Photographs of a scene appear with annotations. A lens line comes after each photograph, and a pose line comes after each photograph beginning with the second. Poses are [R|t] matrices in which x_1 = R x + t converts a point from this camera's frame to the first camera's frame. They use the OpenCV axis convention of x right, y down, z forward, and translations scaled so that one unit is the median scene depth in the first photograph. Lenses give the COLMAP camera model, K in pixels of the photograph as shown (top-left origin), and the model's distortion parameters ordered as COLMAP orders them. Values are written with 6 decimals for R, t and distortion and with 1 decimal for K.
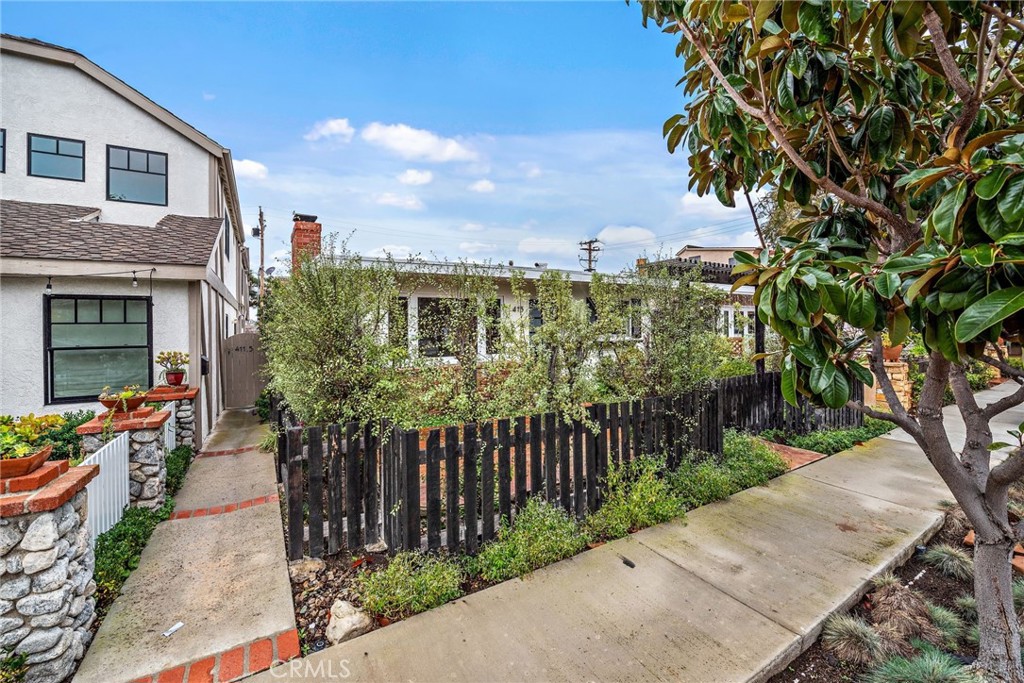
lens RADIAL K [[396.2, 0, 510.5], [0, 396.2, 324.3], [0, 0, 1]] dist [-0.000794, -0.000230]
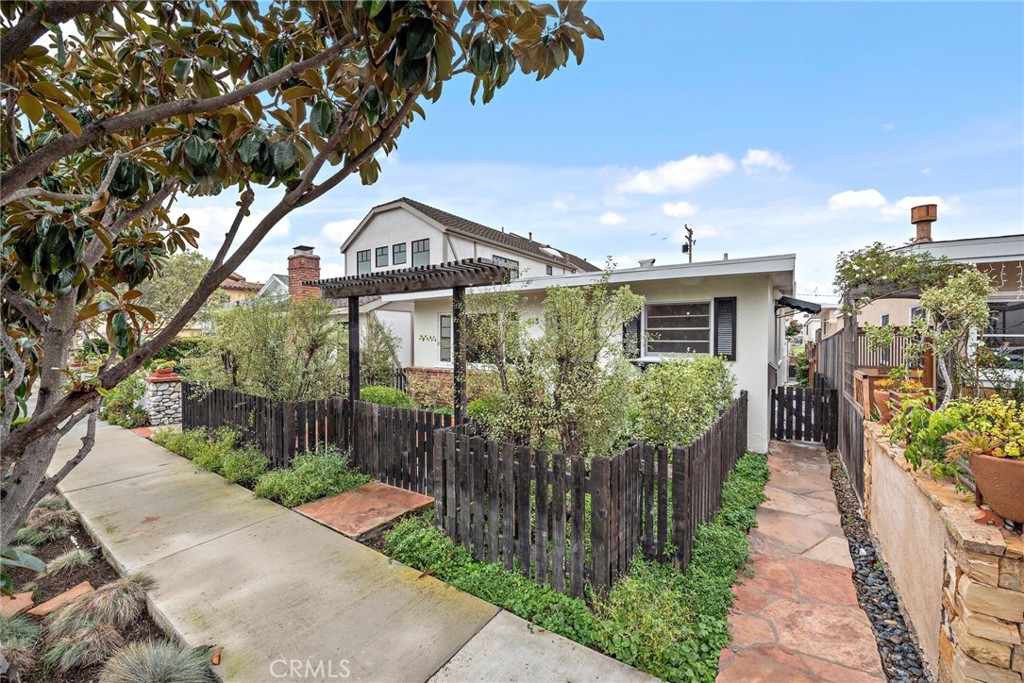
lens RADIAL K [[403.5, 0, 510.2], [0, 403.5, 344.7], [0, 0, 1]] dist [0.014565, -0.004807]
pose [[0.404262, 0.029073, -0.914181, 1.304542], [-0.004298, 0.999544, 0.029887, -0.016511], [0.914633, -0.008153, 0.404203, 0.828853]]
